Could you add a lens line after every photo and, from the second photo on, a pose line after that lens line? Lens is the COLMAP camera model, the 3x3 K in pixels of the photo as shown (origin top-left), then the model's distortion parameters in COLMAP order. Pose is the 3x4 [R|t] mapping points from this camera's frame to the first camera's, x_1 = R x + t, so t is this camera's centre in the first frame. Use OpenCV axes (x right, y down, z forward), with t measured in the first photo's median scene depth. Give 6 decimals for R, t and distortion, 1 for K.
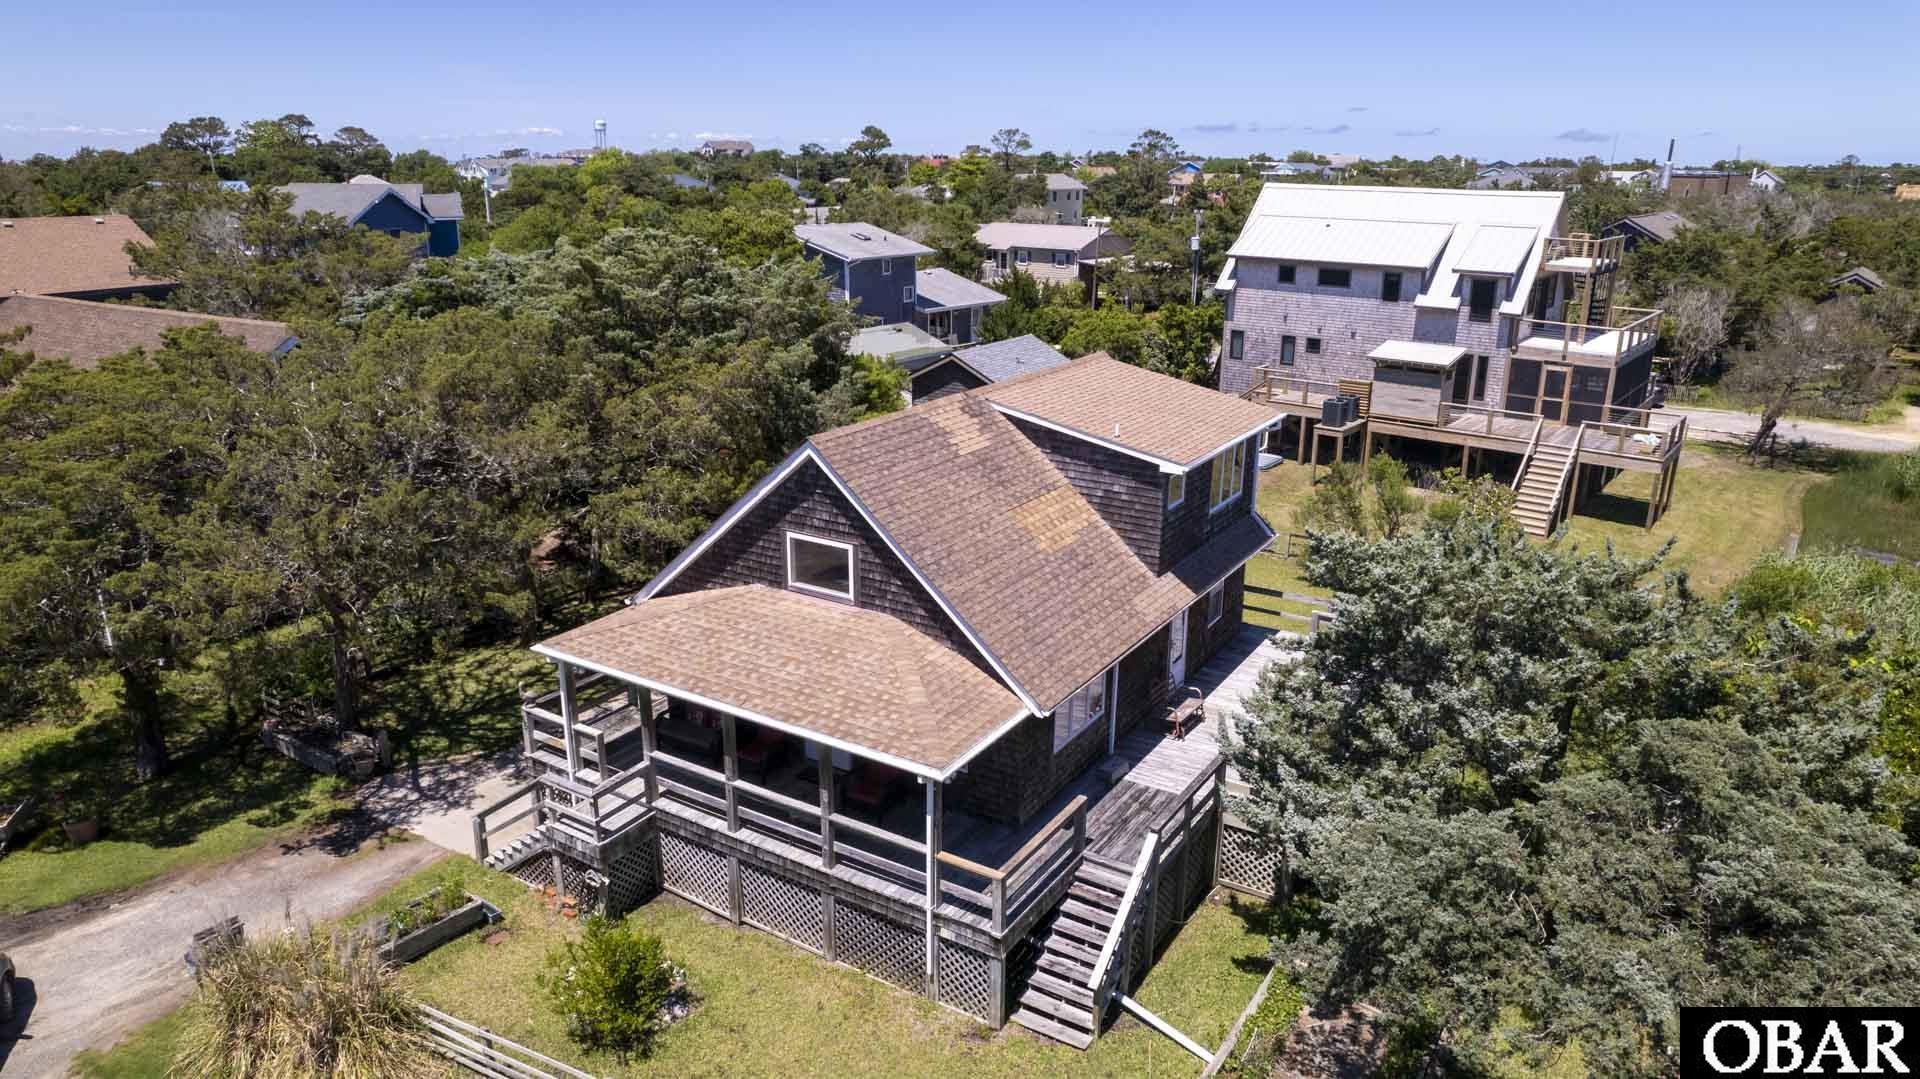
lens RADIAL K [[1245.9, 0, 957.6], [0, 1245.9, 535.3], [0, 0, 1]] dist [-0.024577, 0.007168]
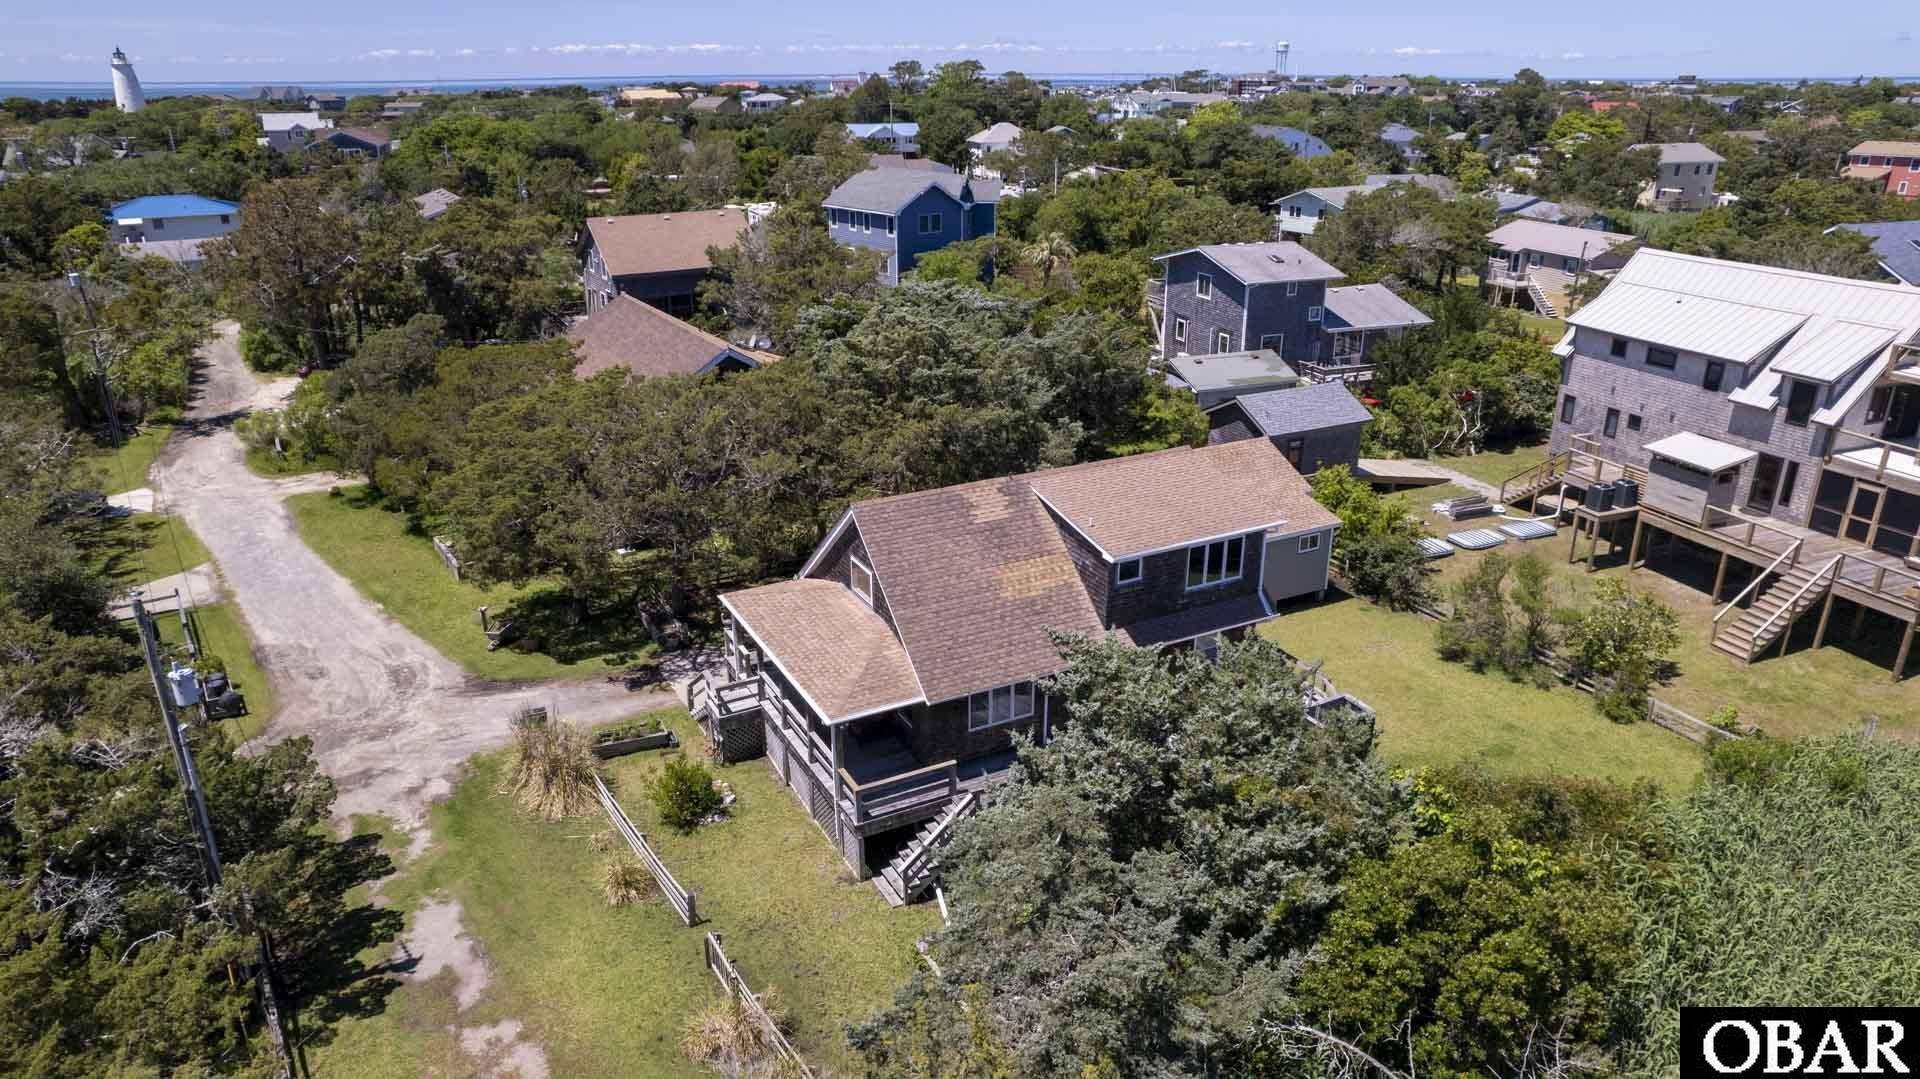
lens RADIAL K [[1245.9, 0, 961.8], [0, 1245.9, 542.8], [0, 0, 1]] dist [-0.024577, 0.007168]
pose [[0.871614, 0.173809, -0.458345, 0.311564], [-0.142839, 0.984507, 0.101703, -0.087974], [0.468921, -0.023176, 0.882936, -0.148985]]
